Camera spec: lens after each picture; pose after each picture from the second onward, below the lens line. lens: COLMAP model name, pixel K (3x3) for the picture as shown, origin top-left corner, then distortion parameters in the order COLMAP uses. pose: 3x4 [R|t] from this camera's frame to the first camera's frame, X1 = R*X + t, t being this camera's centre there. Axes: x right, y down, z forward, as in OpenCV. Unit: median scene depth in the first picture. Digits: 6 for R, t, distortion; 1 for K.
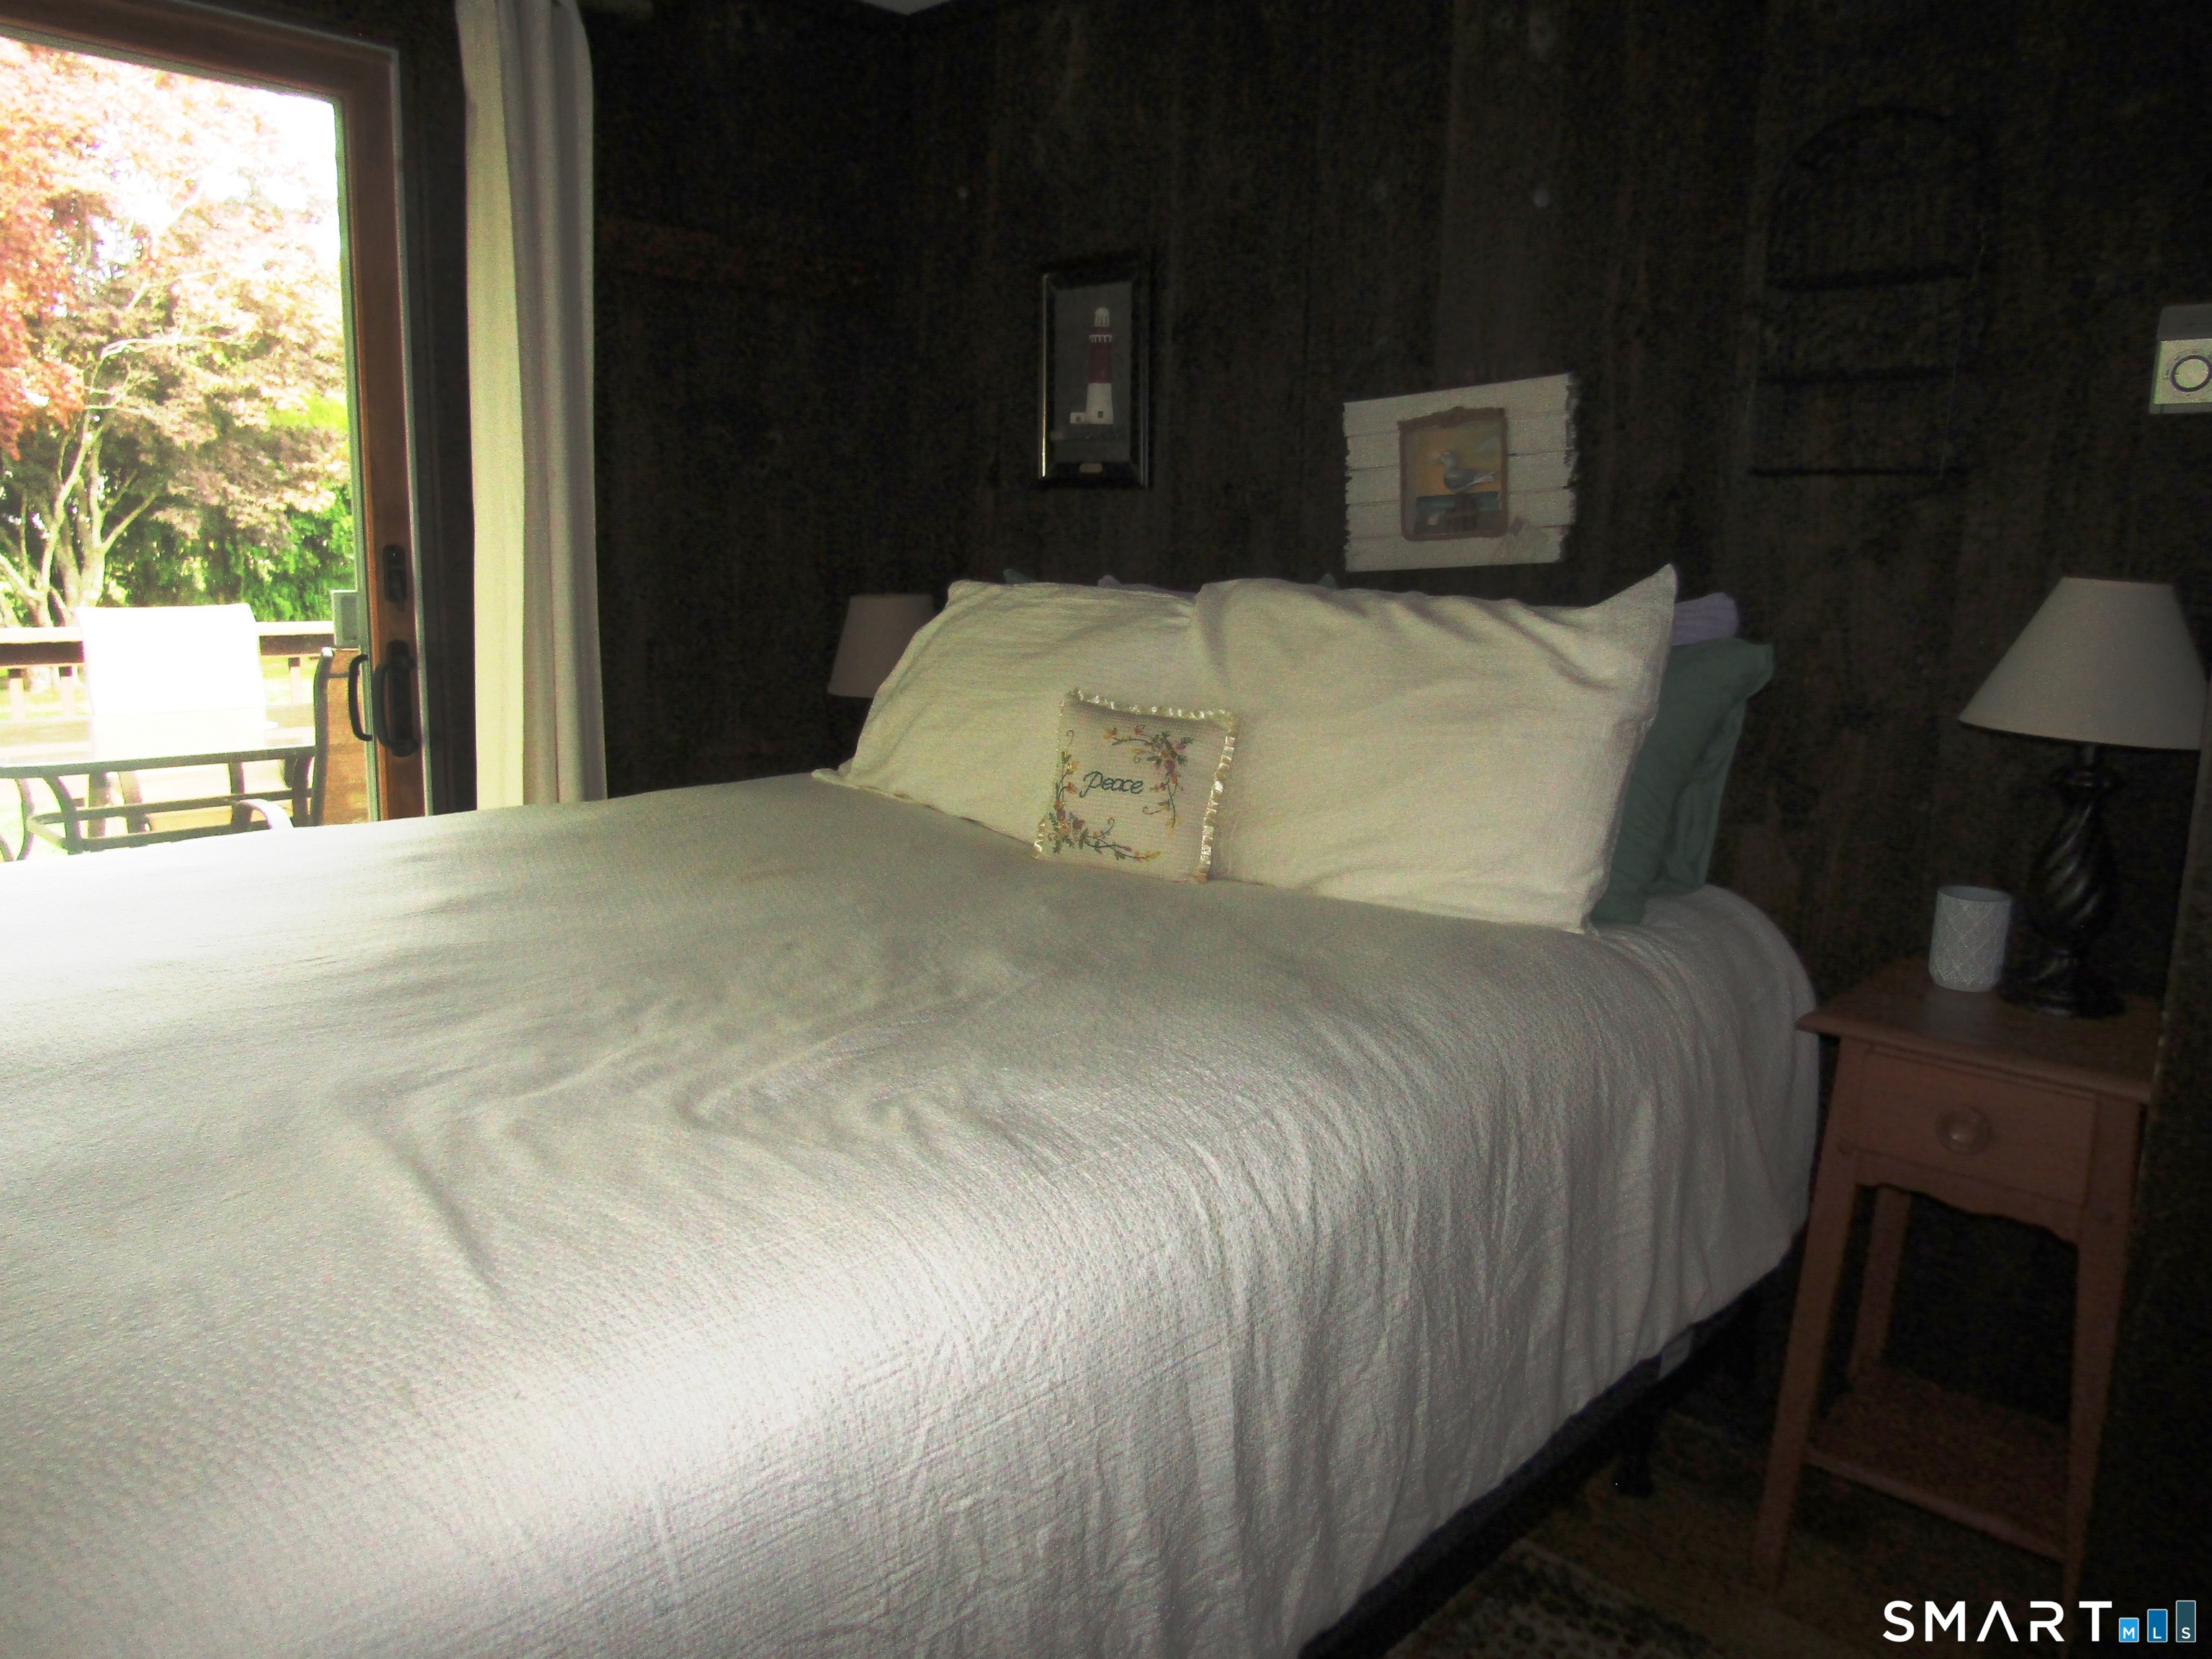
lens RADIAL K [[1561.0, 0, 1101.3], [0, 1561.0, 831.2], [0, 0, 1]] dist [-0.010055, -0.009481]
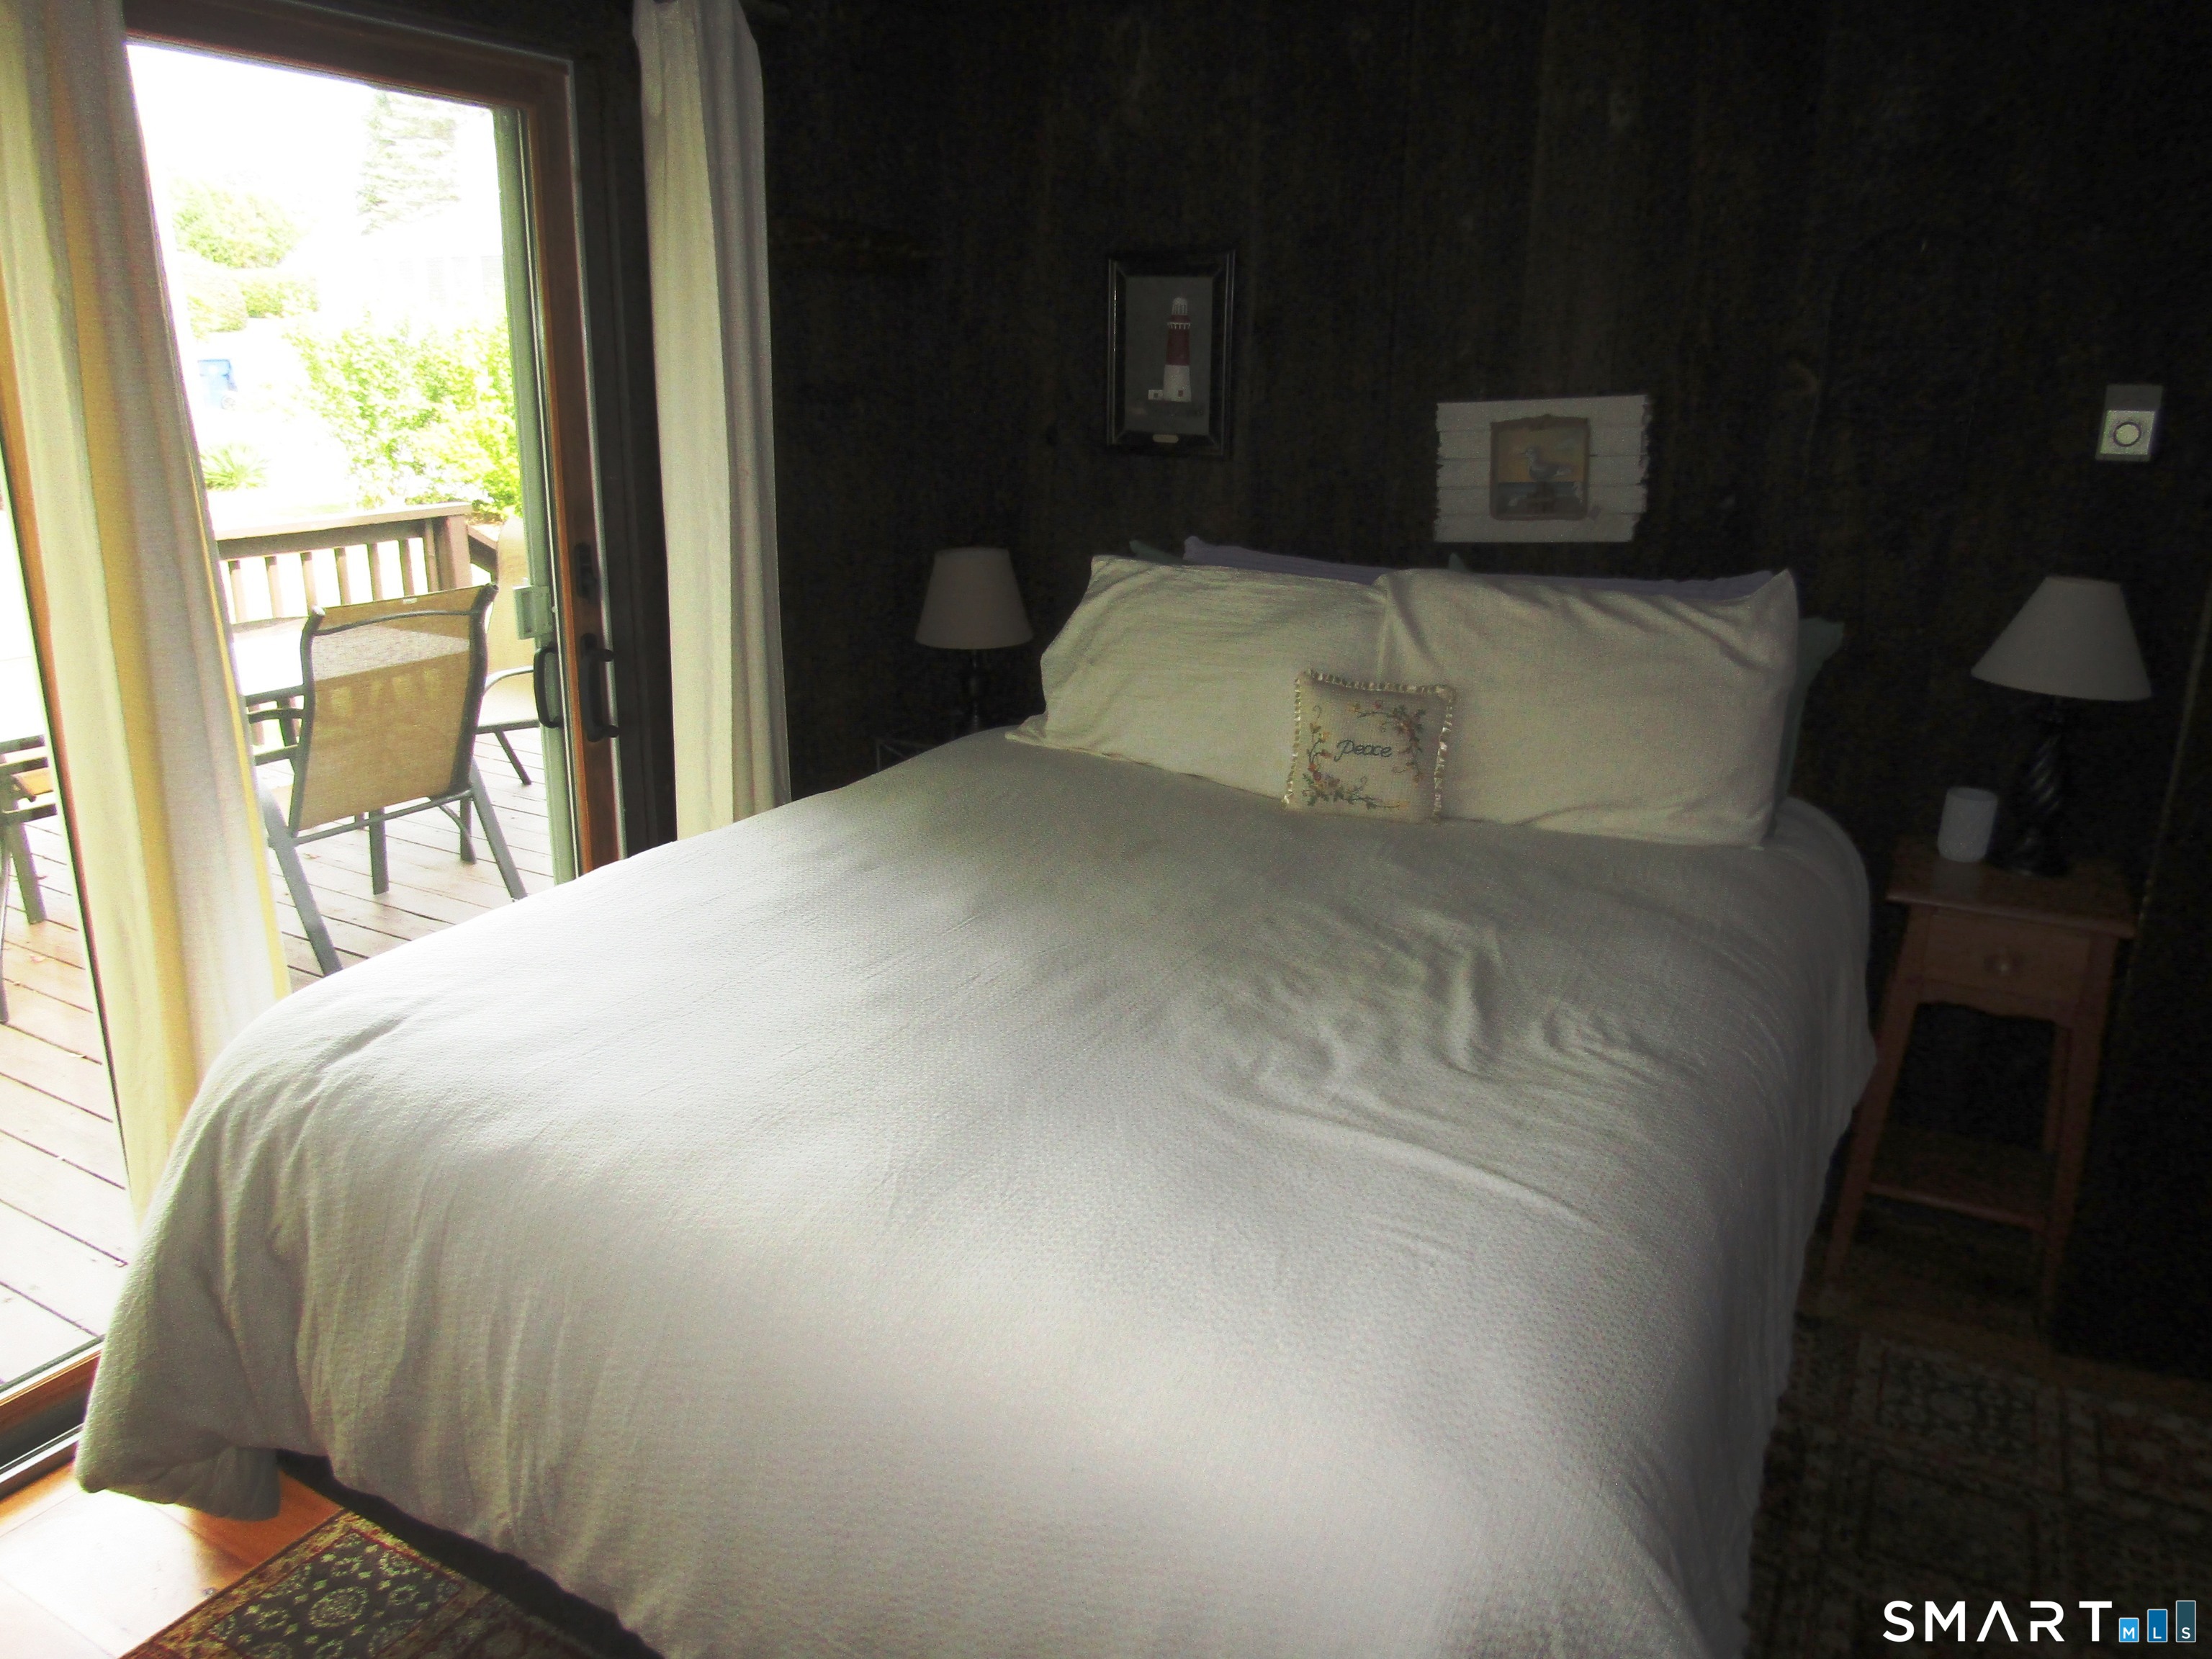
lens RADIAL K [[1561.0, 0, 1105.0], [0, 1561.0, 823.3], [0, 0, 1]] dist [-0.010055, -0.009481]
pose [[0.965026, -0.083258, 0.248581, -0.468279], [0.055250, 0.991522, 0.117605, -0.120015], [-0.256265, -0.099757, 0.961445, -0.144587]]
